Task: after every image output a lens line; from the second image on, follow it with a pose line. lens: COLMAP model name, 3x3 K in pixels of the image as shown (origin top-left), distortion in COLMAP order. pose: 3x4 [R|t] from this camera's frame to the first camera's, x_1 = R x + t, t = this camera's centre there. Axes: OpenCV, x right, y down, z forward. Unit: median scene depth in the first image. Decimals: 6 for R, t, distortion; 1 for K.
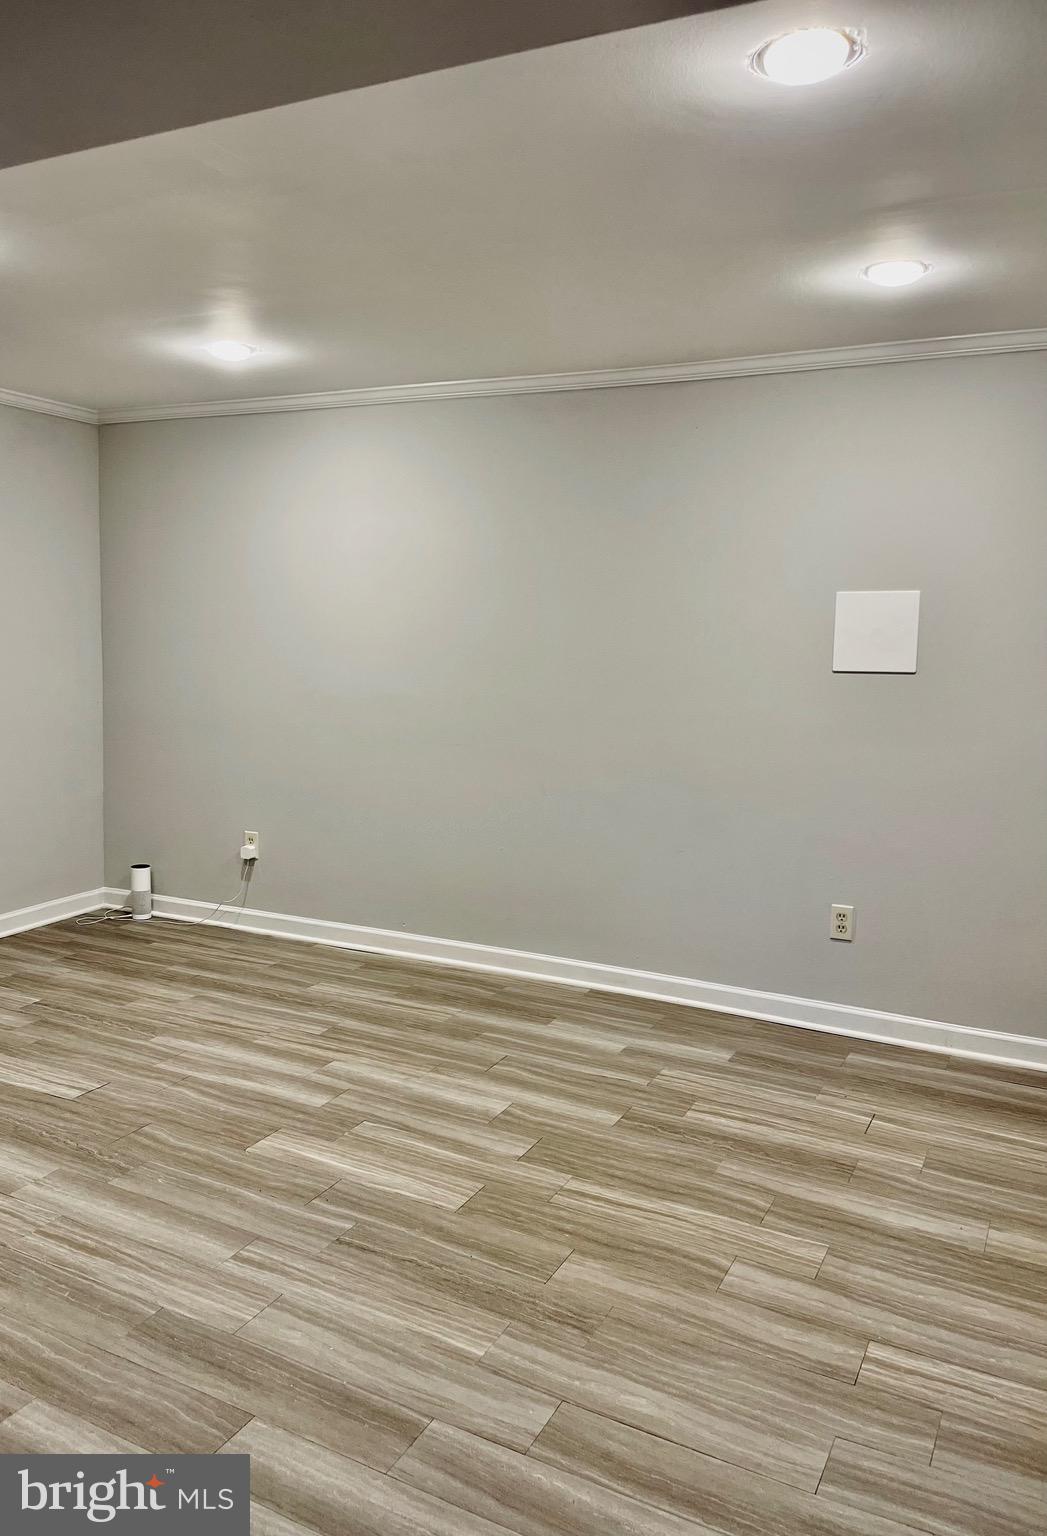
lens RADIAL K [[1241.5, 0, 523.5], [0, 1241.5, 768.0], [0, 0, 1]] dist [-0.003455, -0.002008]
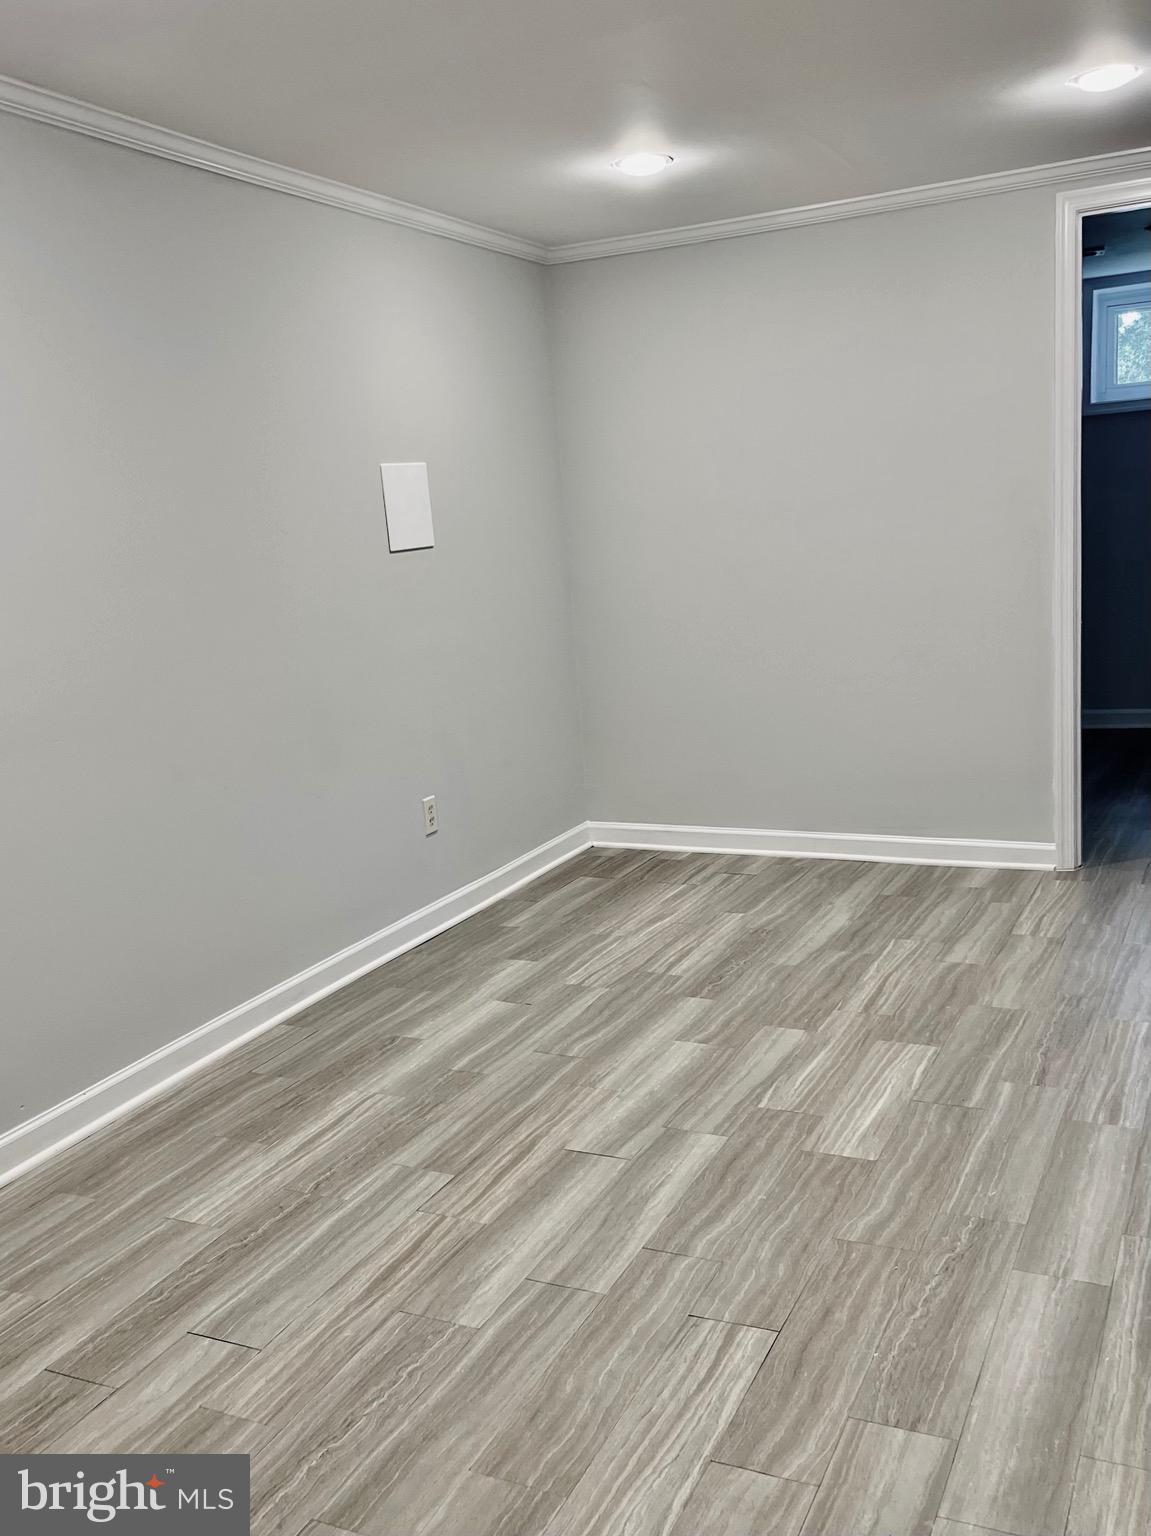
lens RADIAL K [[1404.4, 0, 575.5], [0, 1404.4, 768.0], [0, 0, 1]] dist [0.007126, -0.033693]
pose [[-0.037805, -0.201855, 0.978686, -0.910628], [0.192586, 0.959553, 0.205348, -0.126017], [-0.980552, 0.196245, 0.002599, 1.008039]]
